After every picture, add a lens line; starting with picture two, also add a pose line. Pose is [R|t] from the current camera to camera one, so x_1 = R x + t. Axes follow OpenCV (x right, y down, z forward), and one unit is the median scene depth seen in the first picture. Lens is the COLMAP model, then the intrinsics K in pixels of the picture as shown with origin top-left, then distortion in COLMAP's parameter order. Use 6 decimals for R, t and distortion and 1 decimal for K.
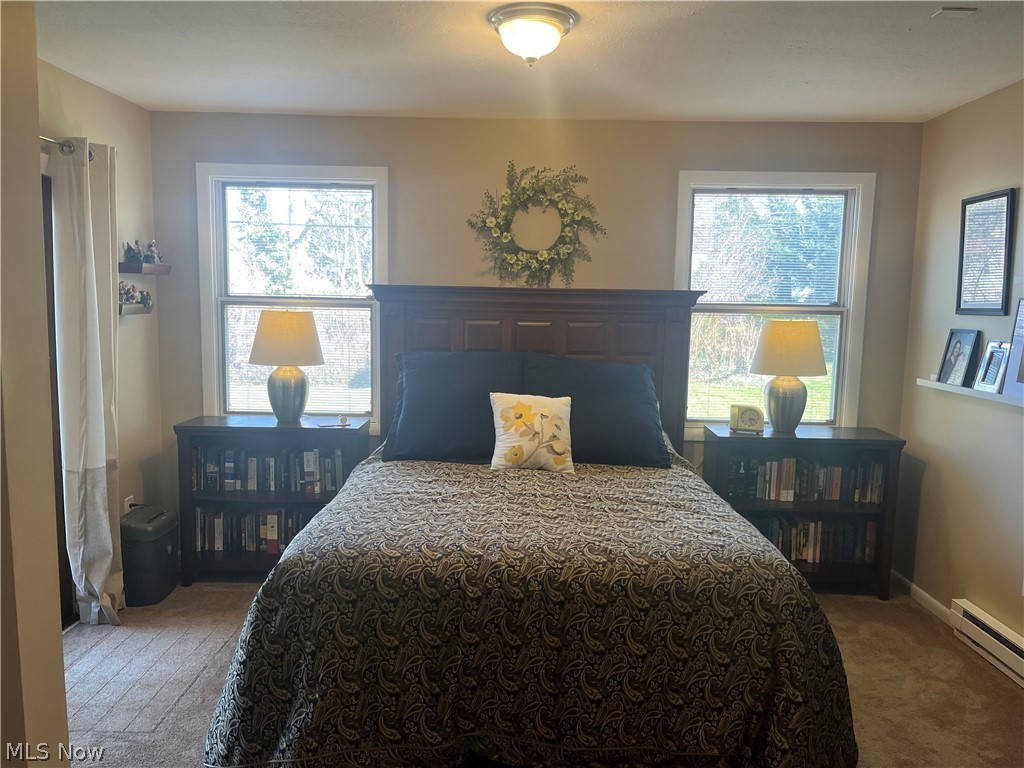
lens RADIAL K [[769.5, 0, 511.0], [0, 769.5, 389.4], [0, 0, 1]] dist [0.021822, -0.006263]
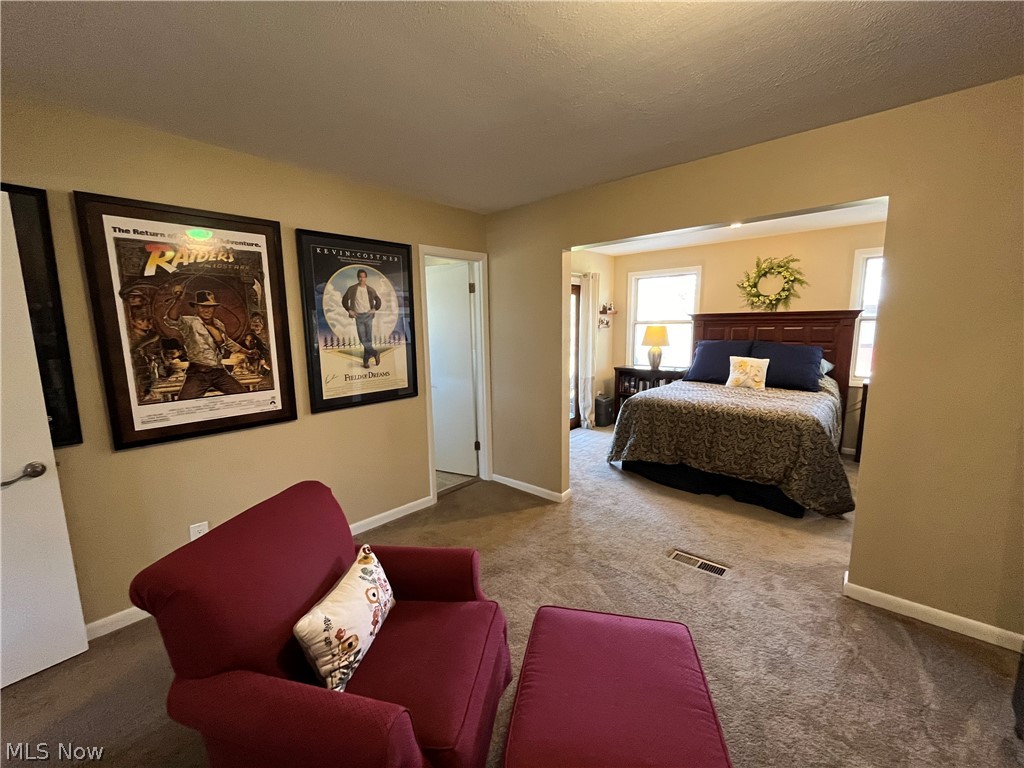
lens RADIAL K [[421.0, 0, 508.9], [0, 421.0, 386.3], [0, 0, 1]] dist [-0.003466, -0.000400]
pose [[0.751101, 0.065802, -0.656900, 0.300650], [-0.047897, 0.997830, 0.045188, 0.066419], [0.658447, -0.002477, 0.752623, -0.430167]]
